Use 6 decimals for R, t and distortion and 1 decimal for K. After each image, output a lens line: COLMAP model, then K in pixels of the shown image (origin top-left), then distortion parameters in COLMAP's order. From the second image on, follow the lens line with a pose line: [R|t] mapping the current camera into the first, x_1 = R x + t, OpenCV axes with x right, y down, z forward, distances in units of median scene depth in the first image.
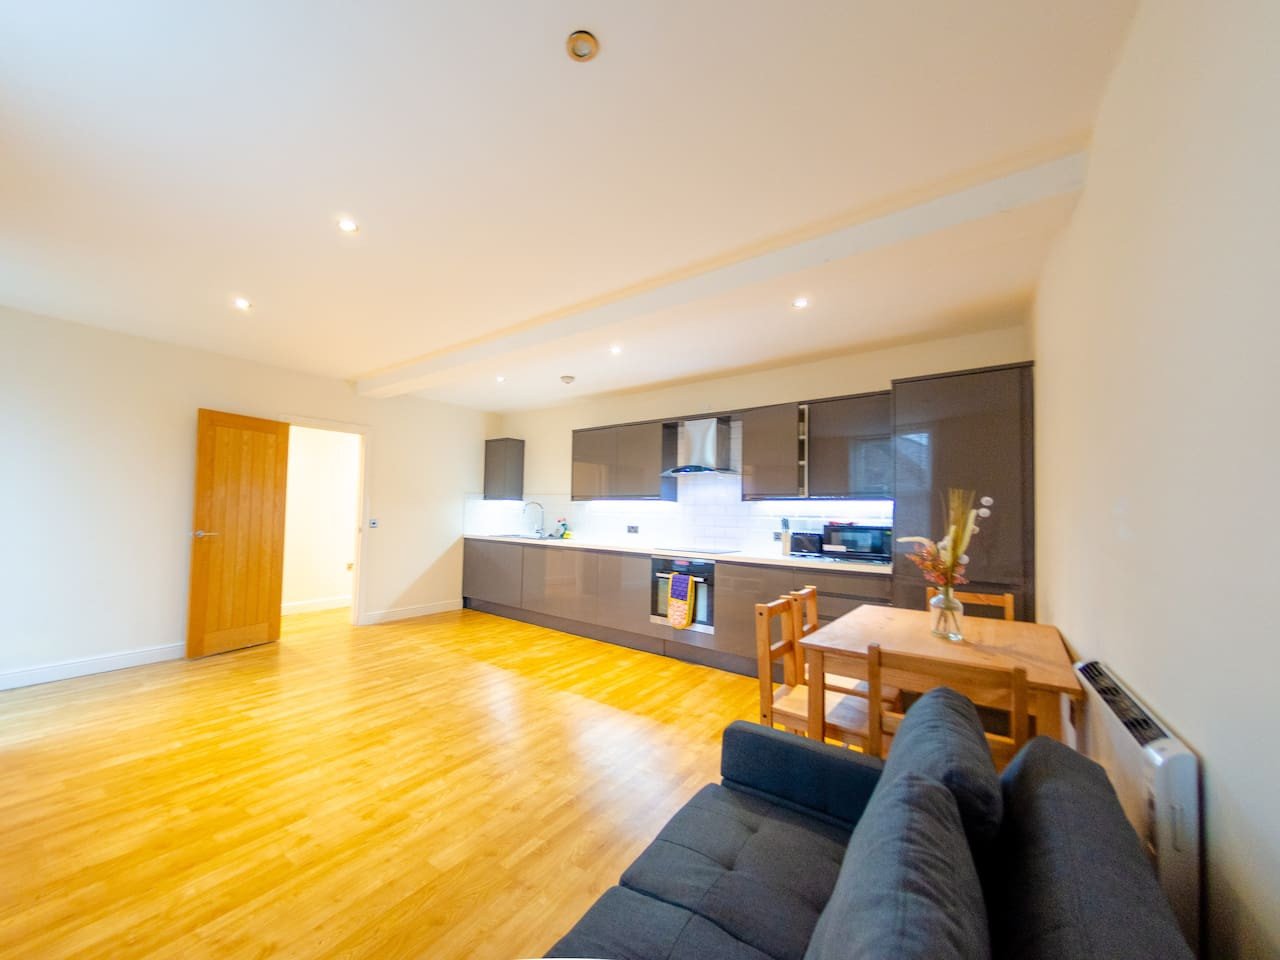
lens RADIAL K [[496.9, 0, 559.6], [0, 496.9, 497.9], [0, 0, 1]] dist [0.002170, 0.000088]
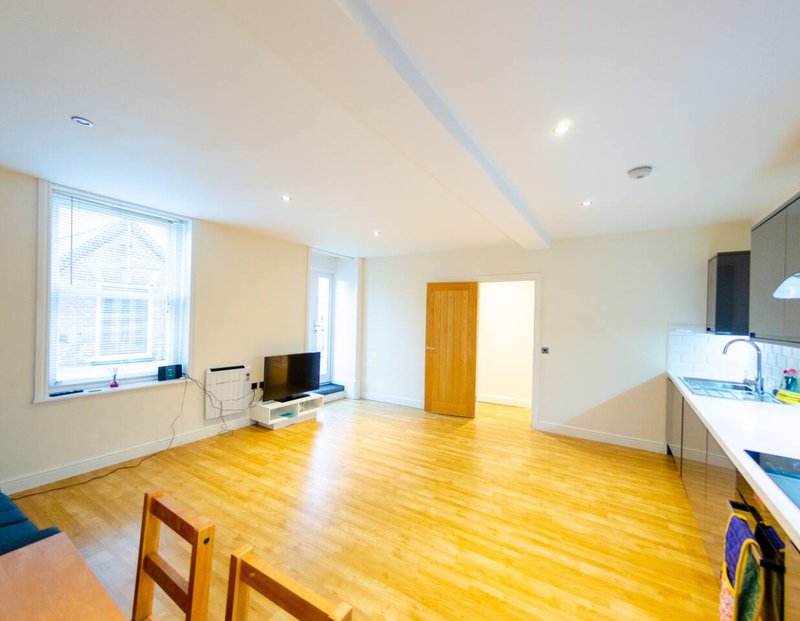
lens RADIAL K [[328.7, 0, 393.4], [0, 328.7, 310.8], [0, 0, 1]] dist [0.009245, 0.000524]
pose [[0.141015, -0.034994, -0.989389, 0.512719], [0.006293, 0.999387, -0.034451, -0.026237], [0.989987, -0.001368, 0.141149, 0.663116]]
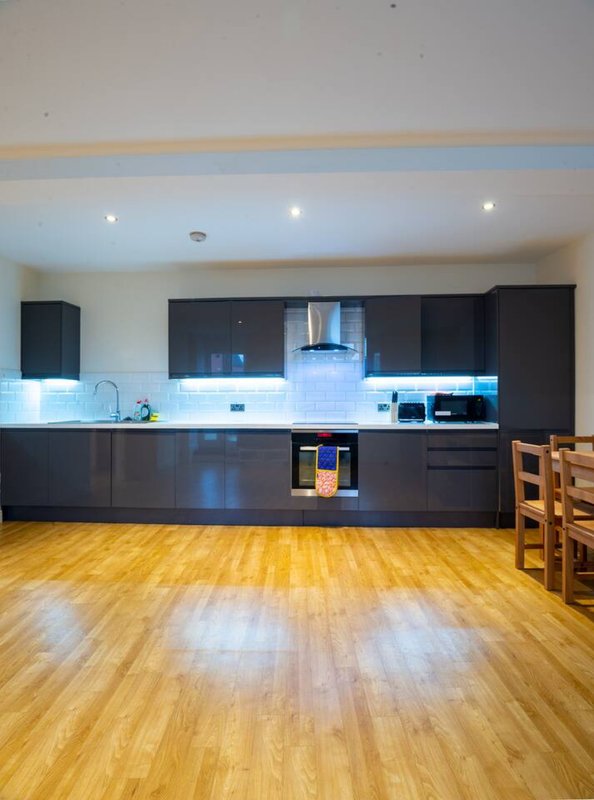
lens RADIAL K [[415.7, 0, 295.7], [0, 415.7, 402.6], [0, 0, 1]] dist [-0.013536, -0.002255]
pose [[0.778365, -0.027440, 0.627212, -0.364397], [0.002882, 0.999190, 0.040136, 0.027050], [-0.627805, -0.029433, 0.777814, 0.365487]]
